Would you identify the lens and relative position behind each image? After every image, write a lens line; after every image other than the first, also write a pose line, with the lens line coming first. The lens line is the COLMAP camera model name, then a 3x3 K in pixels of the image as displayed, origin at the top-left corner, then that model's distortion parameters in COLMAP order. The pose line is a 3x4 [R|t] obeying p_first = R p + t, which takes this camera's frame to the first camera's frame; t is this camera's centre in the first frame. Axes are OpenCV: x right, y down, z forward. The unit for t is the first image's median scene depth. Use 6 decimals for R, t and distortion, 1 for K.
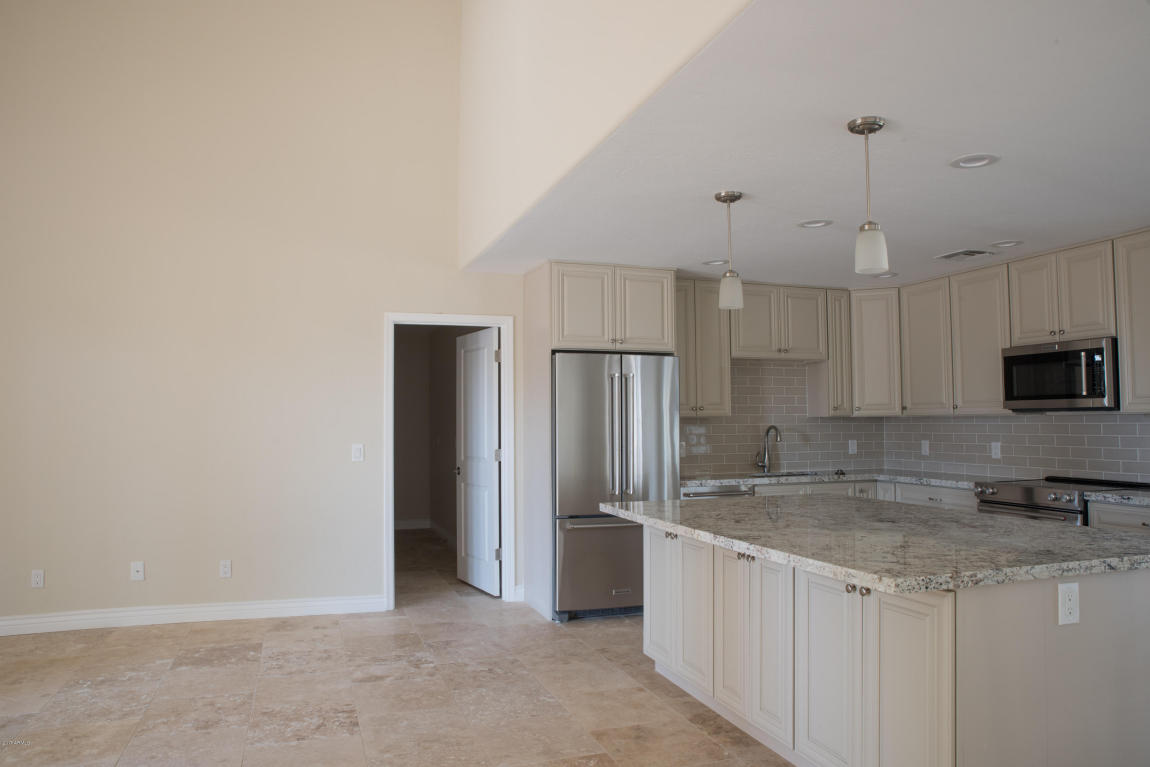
lens RADIAL K [[786.4, 0, 572.9], [0, 786.4, 377.3], [0, 0, 1]] dist [-0.106257, 0.068020]
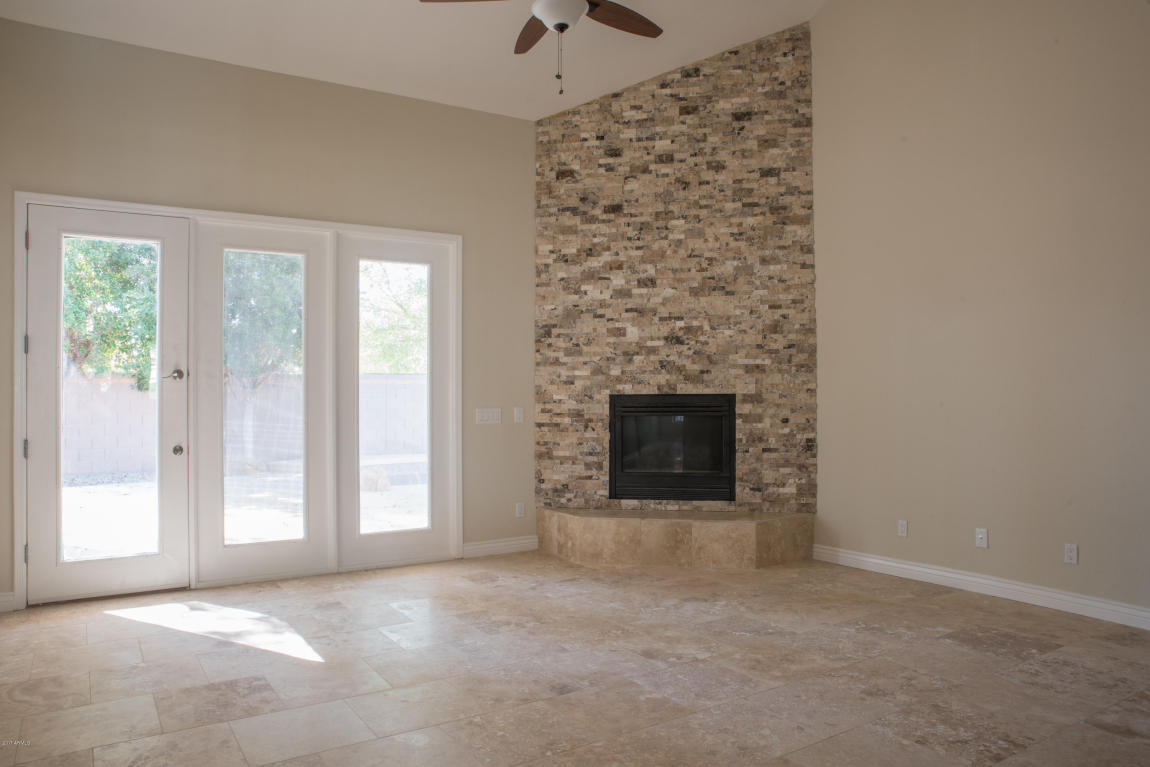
lens RADIAL K [[786.4, 0, 568.0], [0, 786.4, 381.1], [0, 0, 1]] dist [-0.106257, 0.068020]
pose [[0.241363, -0.007389, -0.970407, 0.269092], [0.056994, 0.998353, 0.006574, 0.017896], [0.968760, -0.056894, 0.241386, 0.278469]]
